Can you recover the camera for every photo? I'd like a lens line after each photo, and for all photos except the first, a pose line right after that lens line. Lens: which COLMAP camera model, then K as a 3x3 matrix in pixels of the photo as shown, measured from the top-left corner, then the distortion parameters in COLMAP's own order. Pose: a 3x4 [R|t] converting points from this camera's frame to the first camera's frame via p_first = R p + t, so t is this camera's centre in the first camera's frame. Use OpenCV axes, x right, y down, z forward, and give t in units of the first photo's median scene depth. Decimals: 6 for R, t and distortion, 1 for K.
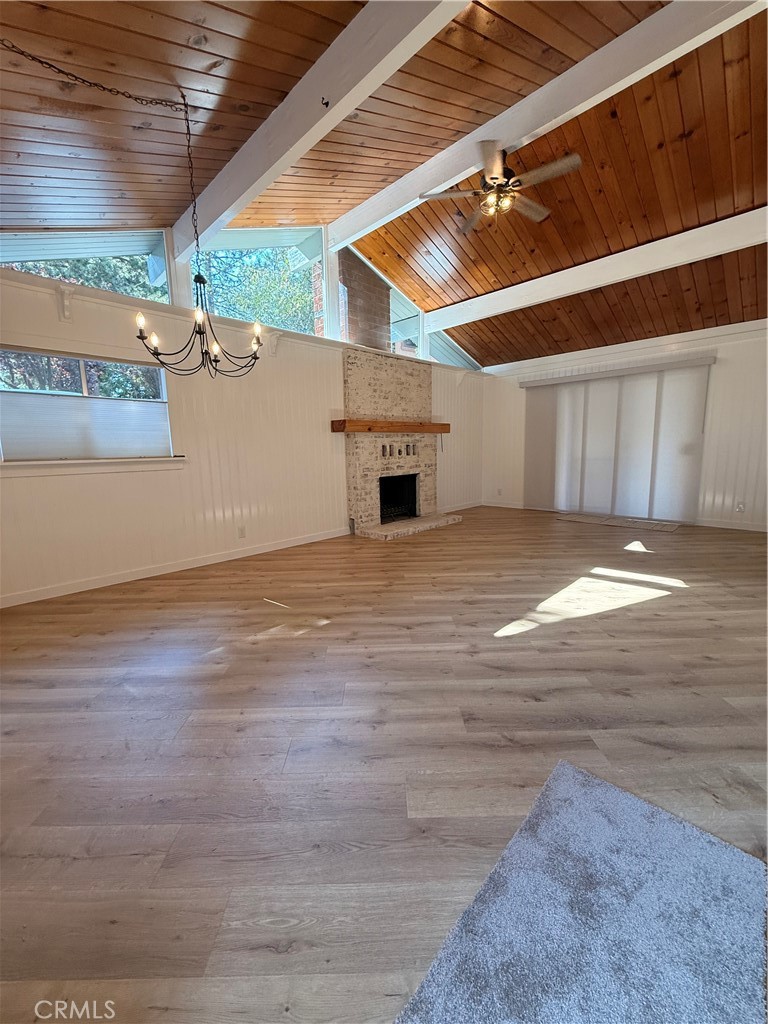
lens RADIAL K [[402.9, 0, 378.3], [0, 402.9, 509.4], [0, 0, 1]] dist [0.002920, 0.000210]
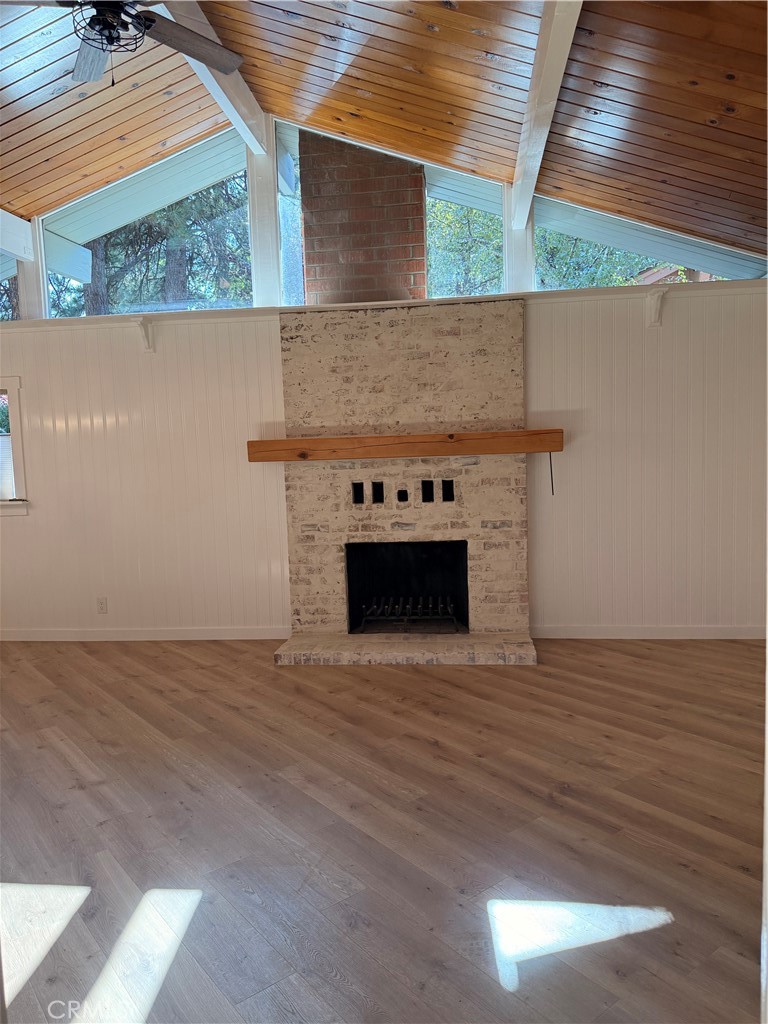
lens RADIAL K [[724.4, 0, 386.4], [0, 724.4, 518.2], [0, 0, 1]] dist [0.018681, -0.009589]
pose [[0.643251, 0.079867, -0.761478, 0.766291], [-0.098681, 0.994898, 0.020990, -0.139753], [0.759269, 0.061642, 0.647851, 0.437239]]
